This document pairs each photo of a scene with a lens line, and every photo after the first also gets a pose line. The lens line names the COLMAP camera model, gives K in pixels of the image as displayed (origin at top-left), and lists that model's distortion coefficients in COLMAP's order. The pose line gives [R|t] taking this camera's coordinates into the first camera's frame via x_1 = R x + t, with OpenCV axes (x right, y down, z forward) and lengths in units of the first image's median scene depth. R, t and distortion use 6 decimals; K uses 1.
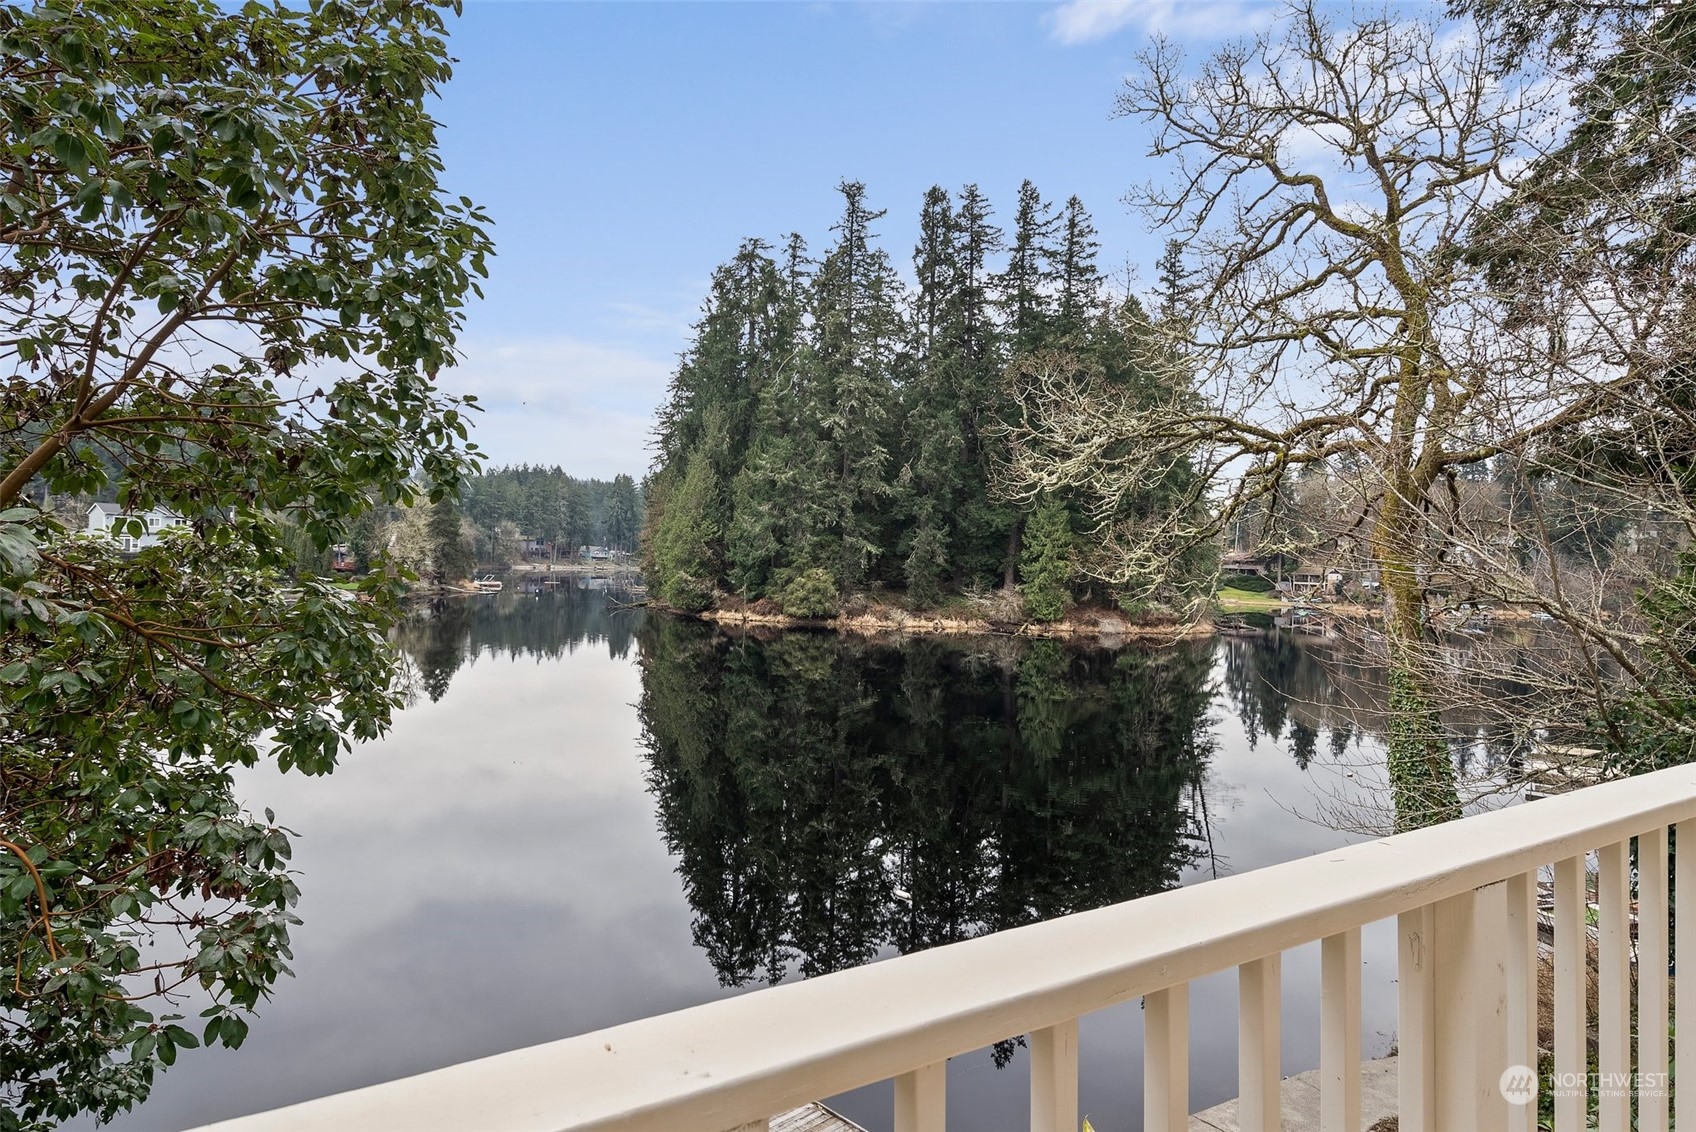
lens RADIAL K [[1056.4, 0, 852.9], [0, 1056.4, 563.3], [0, 0, 1]] dist [0.001630, 0.000465]
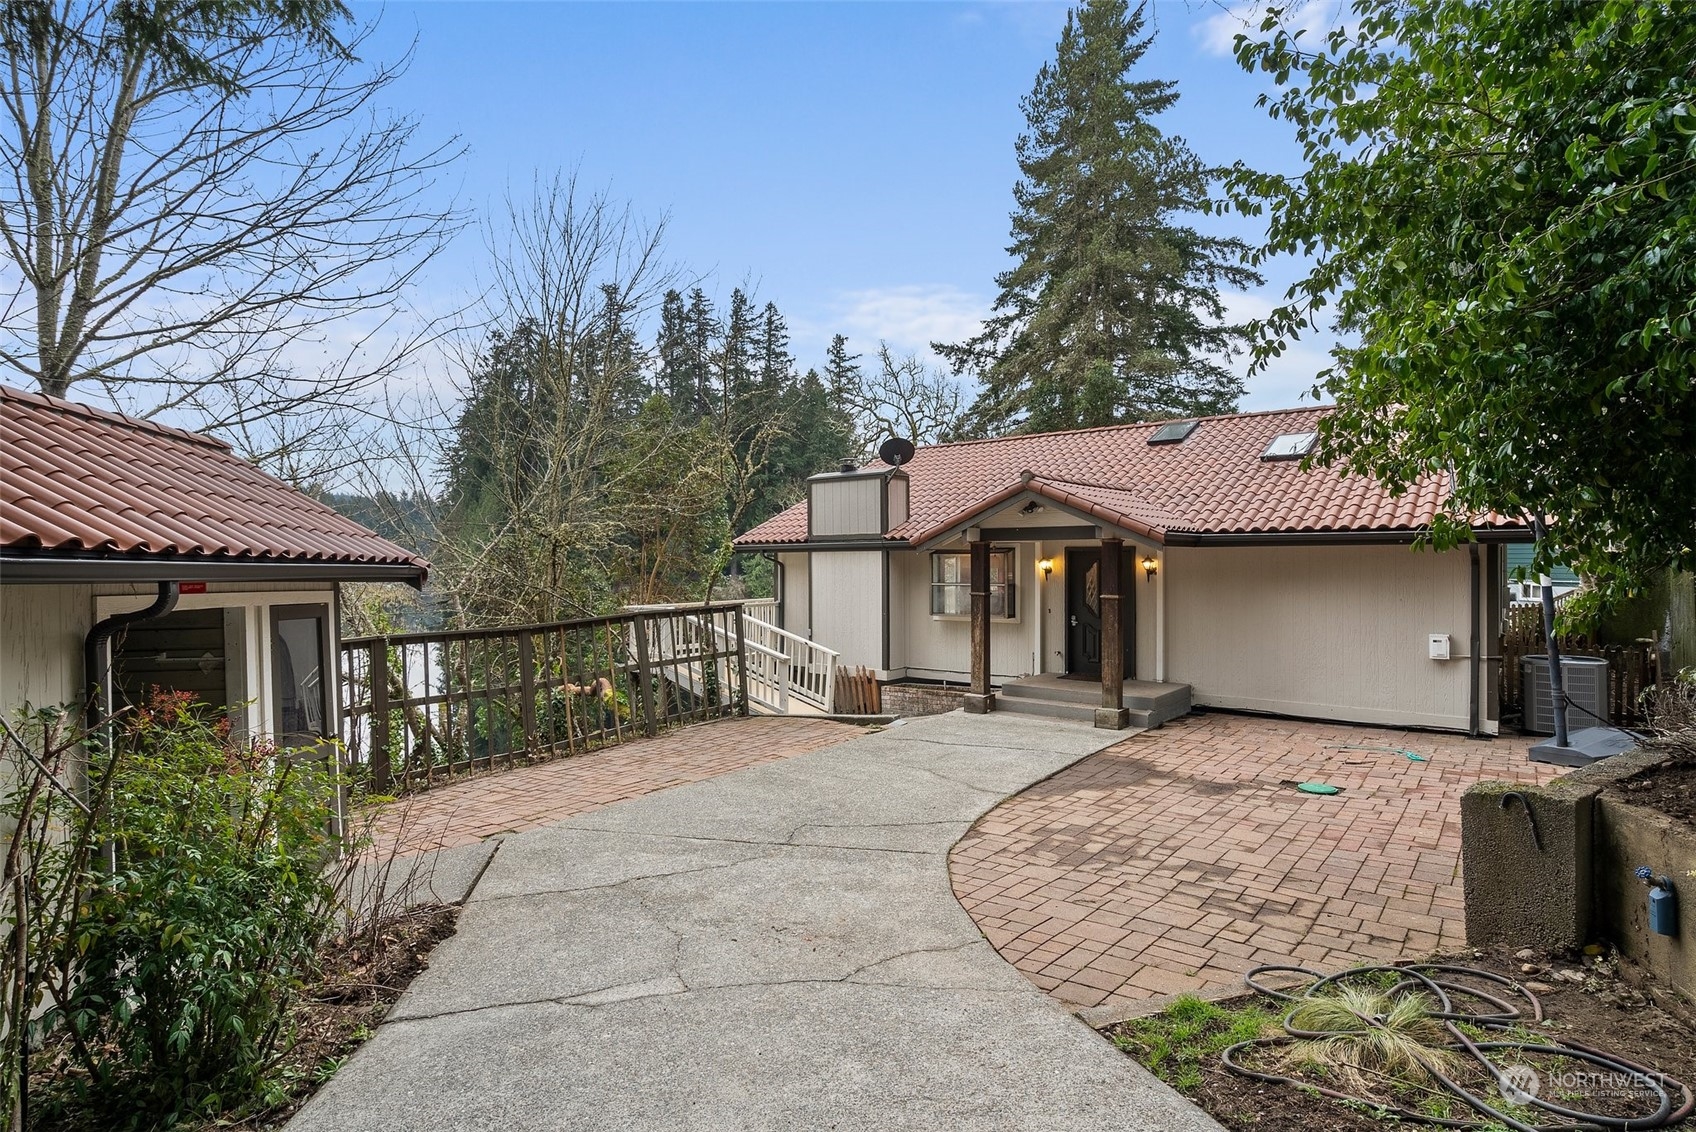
lens RADIAL K [[845.4, 0, 848.0], [0, 845.4, 566.0], [0, 0, 1]] dist [0.000309, 0.000036]
pose [[0.955780, -0.033029, 0.292221, -0.035695], [0.030228, 0.999444, 0.014097, -0.003785], [-0.292524, -0.004641, 0.956247, -0.122751]]
